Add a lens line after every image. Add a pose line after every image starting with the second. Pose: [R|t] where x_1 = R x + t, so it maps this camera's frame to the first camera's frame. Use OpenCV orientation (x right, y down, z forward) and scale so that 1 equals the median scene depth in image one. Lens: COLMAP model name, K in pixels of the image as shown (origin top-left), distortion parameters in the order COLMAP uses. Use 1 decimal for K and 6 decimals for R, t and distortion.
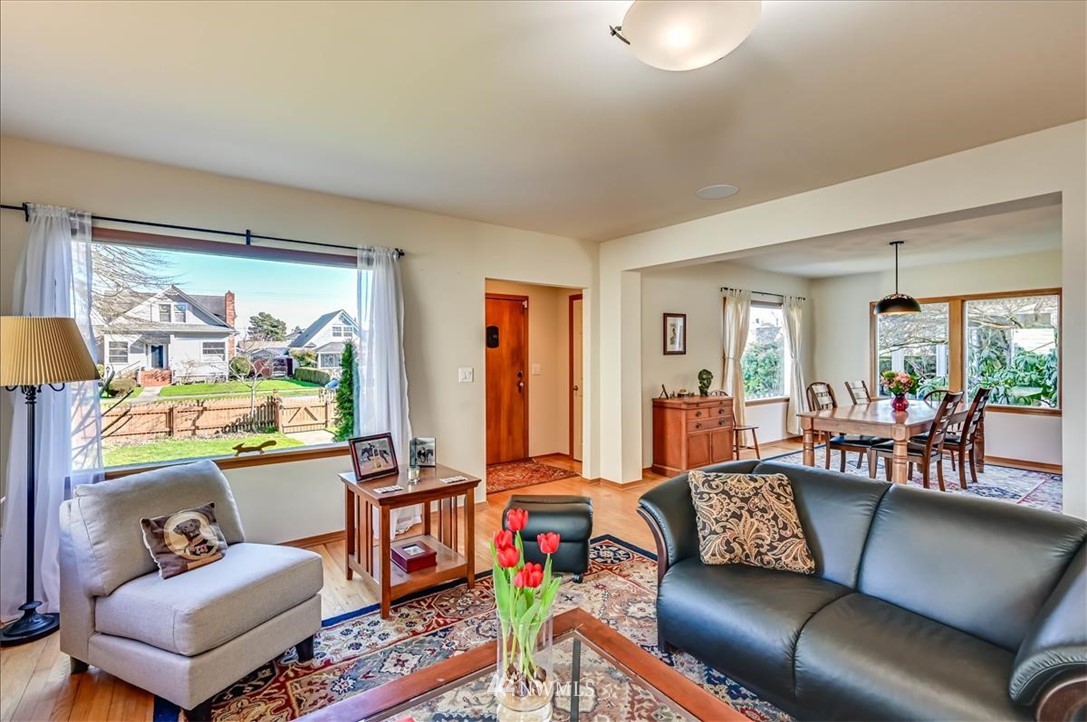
lens RADIAL K [[488.5, 0, 545.6], [0, 488.5, 354.7], [0, 0, 1]] dist [0.002031, 0.000360]
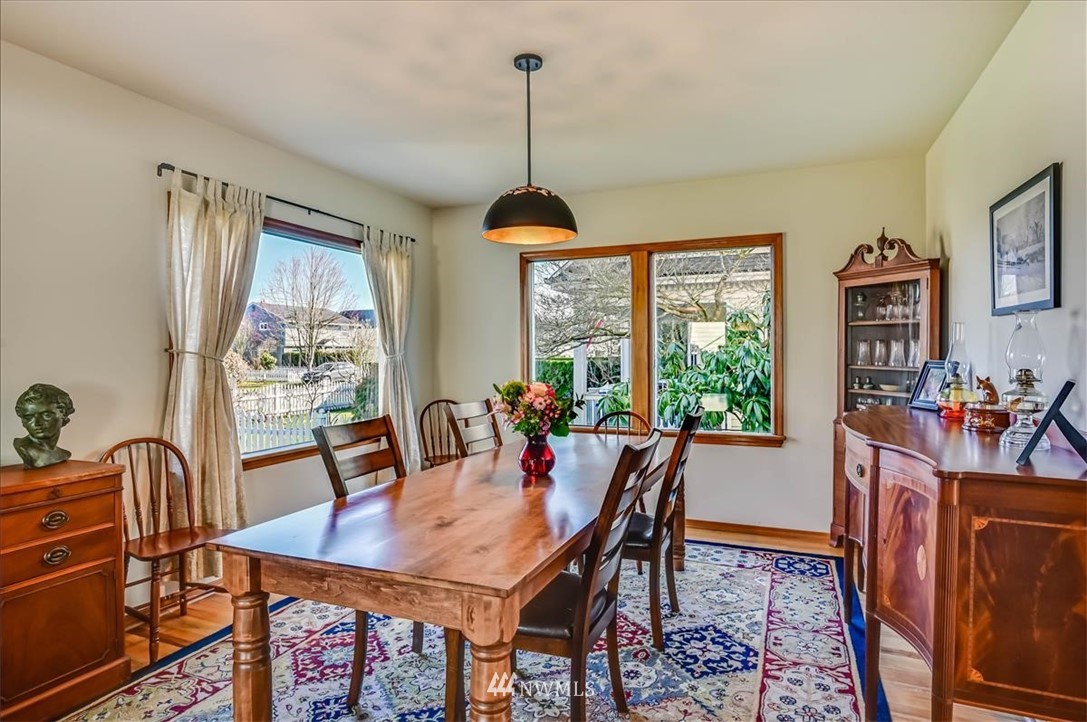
lens RADIAL K [[601.6, 0, 543.5], [0, 601.6, 361.0], [0, 0, 1]] dist [0.001368, 0.000128]
pose [[0.856727, -0.008351, 0.515703, 0.434512], [0.006415, 0.999964, 0.005536, 0.014675], [-0.515731, -0.001434, 0.856750, 0.524355]]
